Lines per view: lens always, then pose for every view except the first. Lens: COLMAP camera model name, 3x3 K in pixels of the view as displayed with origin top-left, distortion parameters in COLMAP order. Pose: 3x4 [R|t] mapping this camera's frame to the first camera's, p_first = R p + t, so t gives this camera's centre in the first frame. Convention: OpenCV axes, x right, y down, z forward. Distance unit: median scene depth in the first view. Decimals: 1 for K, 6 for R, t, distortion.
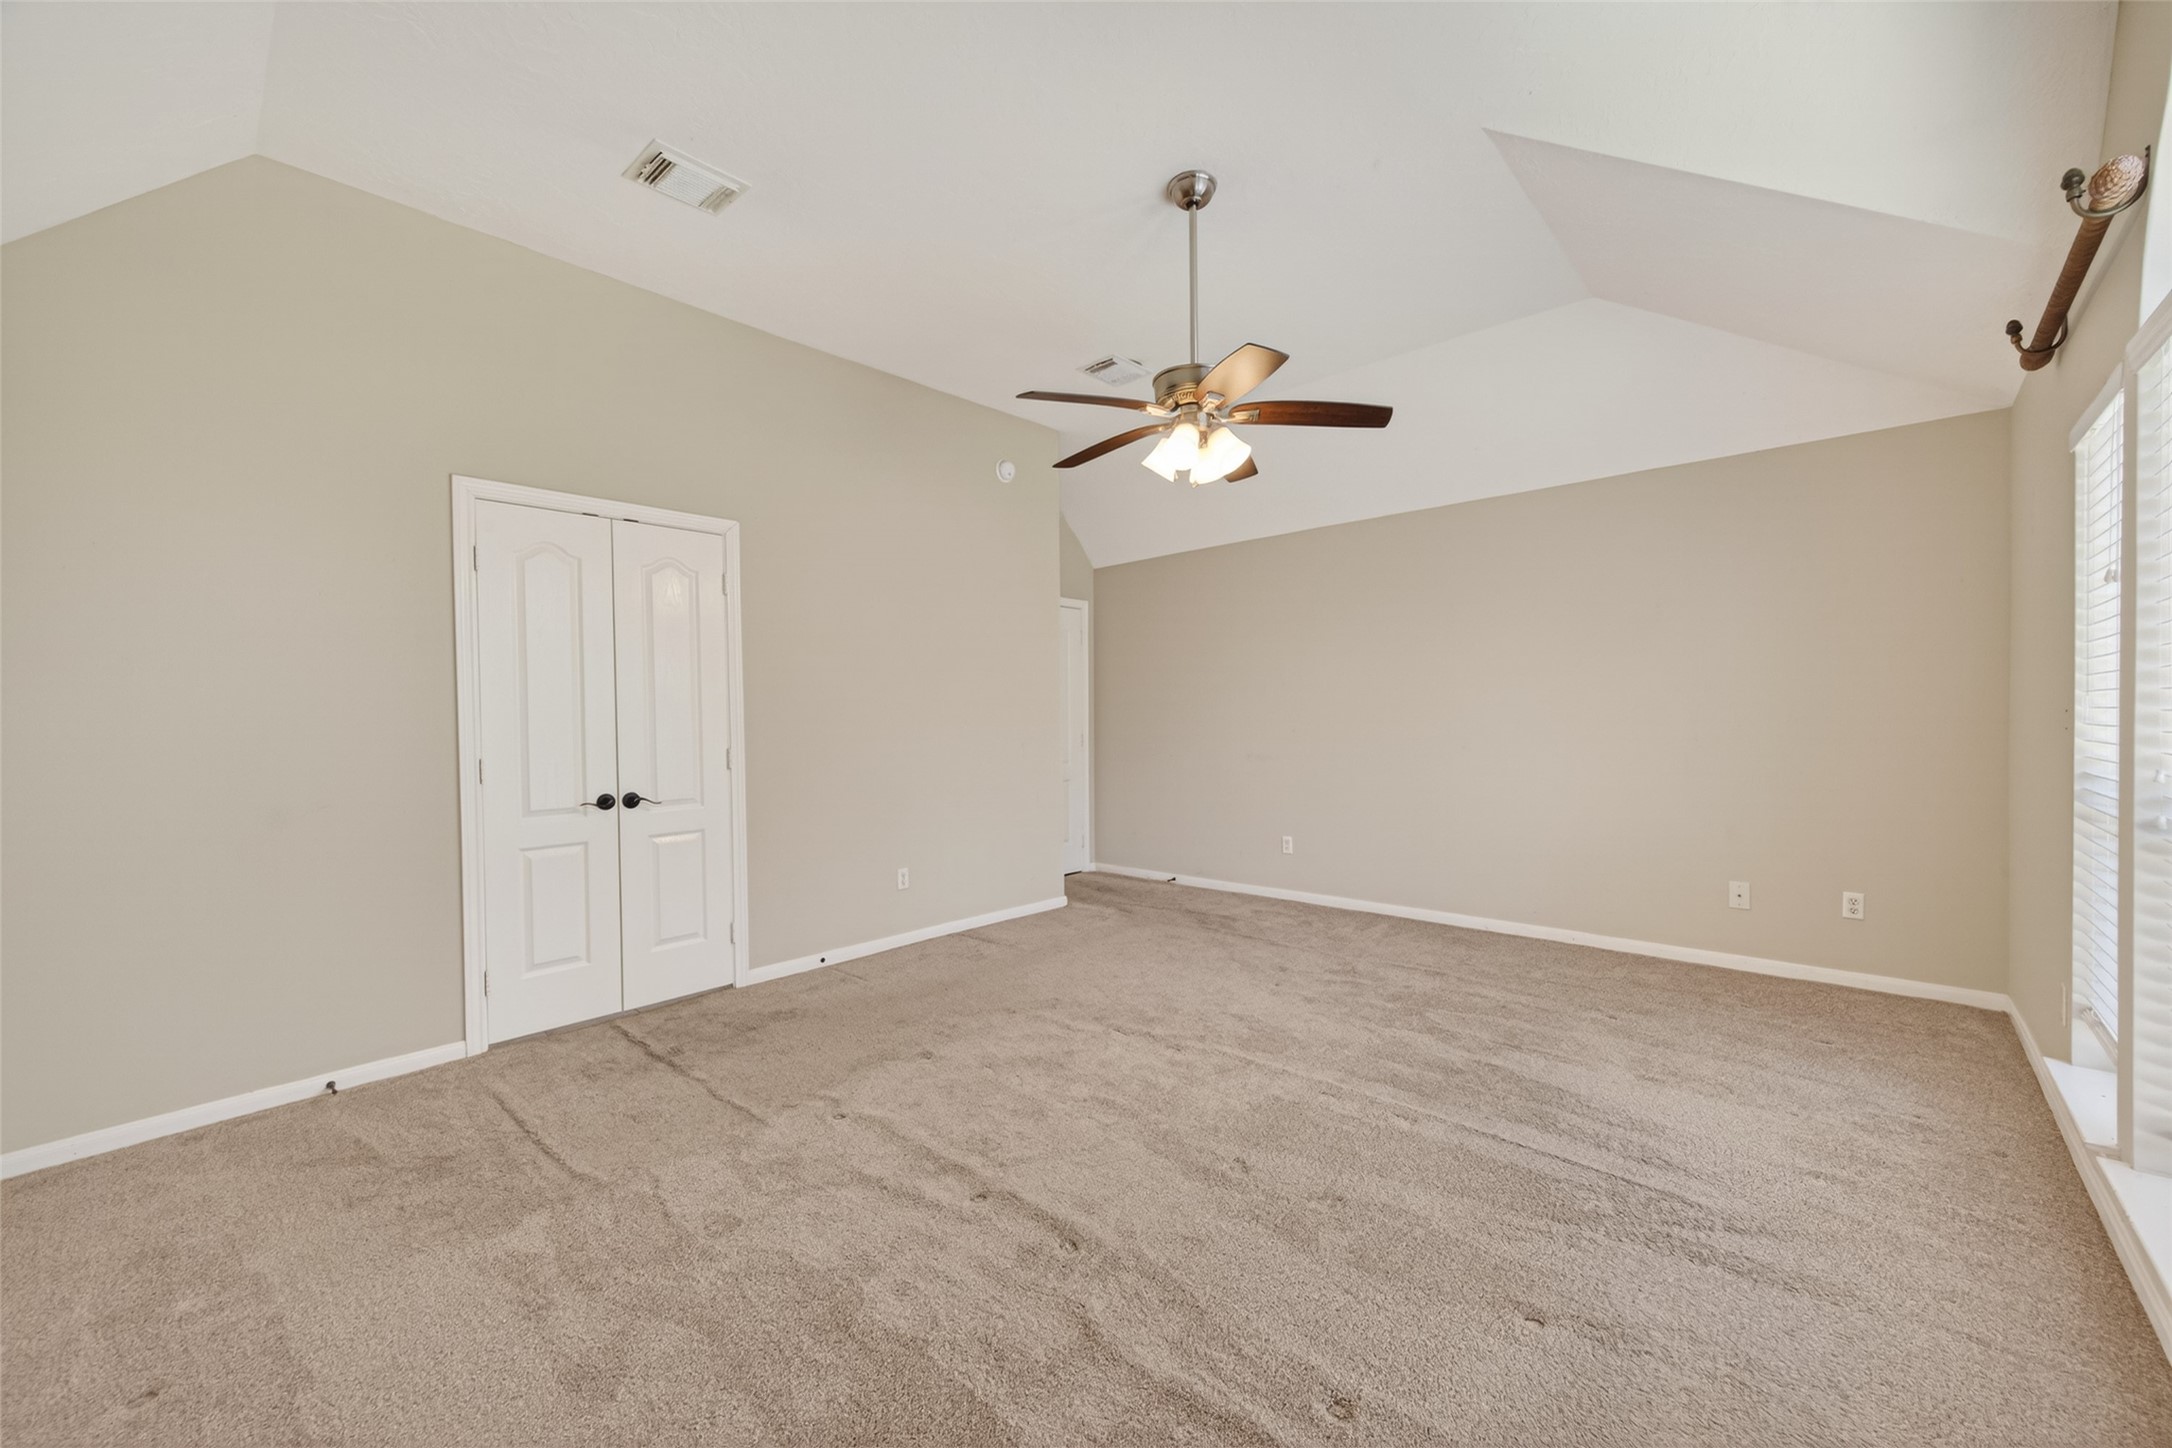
lens RADIAL K [[851.1, 0, 1093.6], [0, 851.1, 727.1], [0, 0, 1]] dist [0.009073, -0.002246]
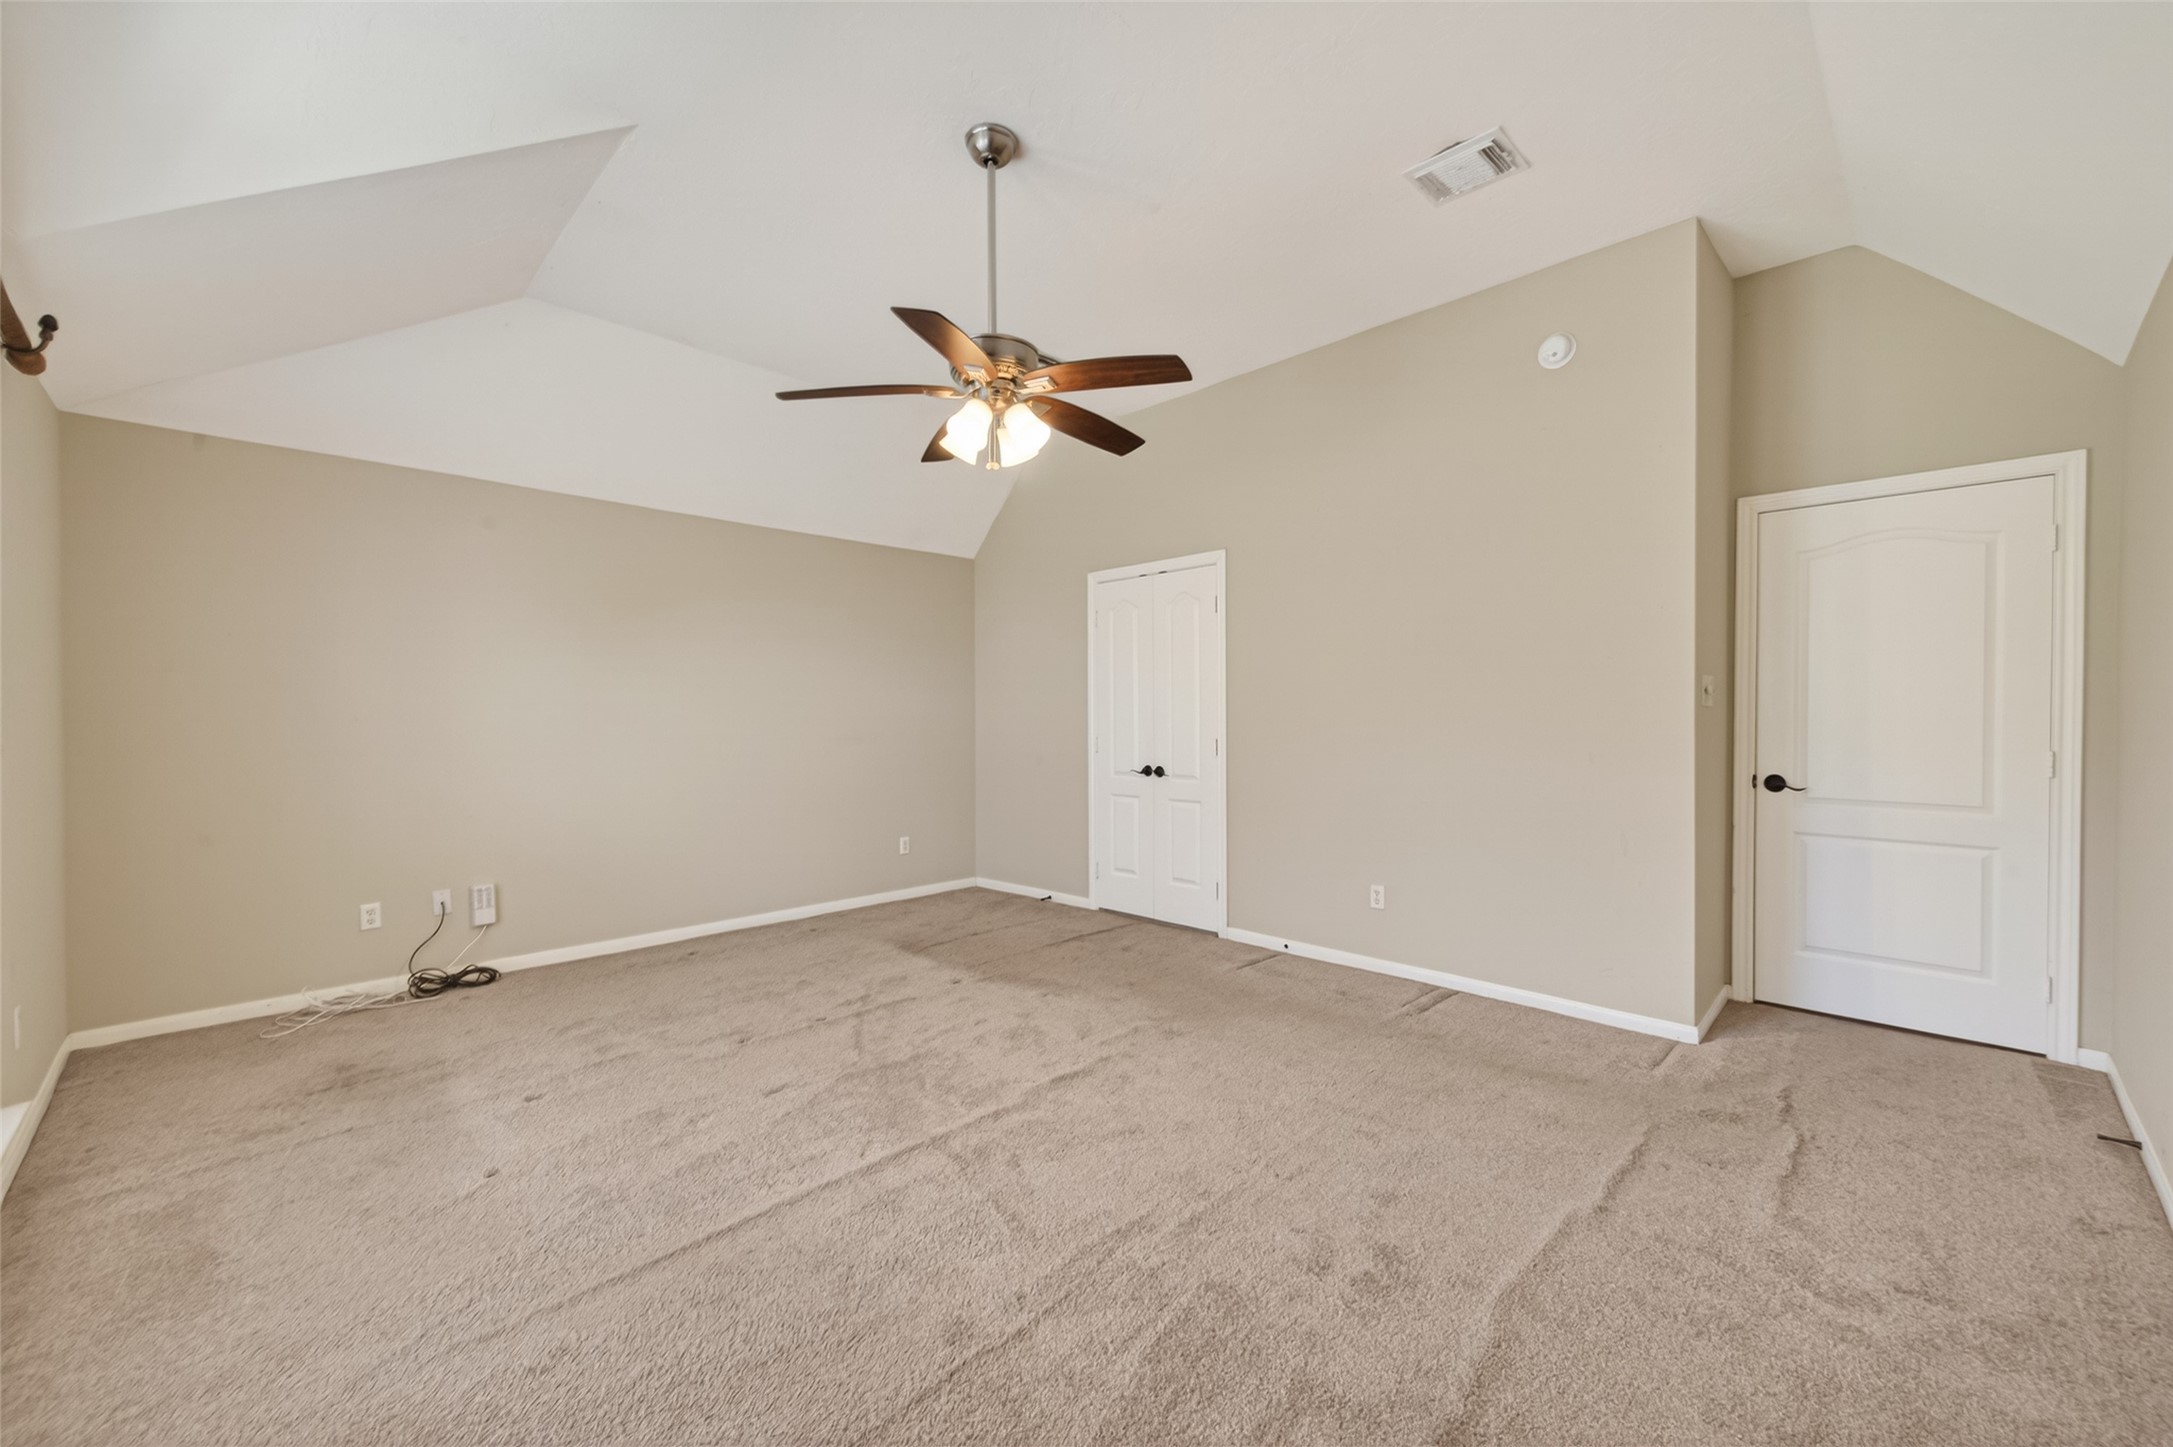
lens RADIAL K [[851.5, 0, 1091.2], [0, 851.5, 716.5], [0, 0, 1]] dist [0.009073, -0.002246]
pose [[-0.061849, 0.016197, -0.997954, 0.794226], [-0.005088, 0.999850, 0.016543, -0.025476], [0.998073, 0.006101, -0.061758, 0.895282]]
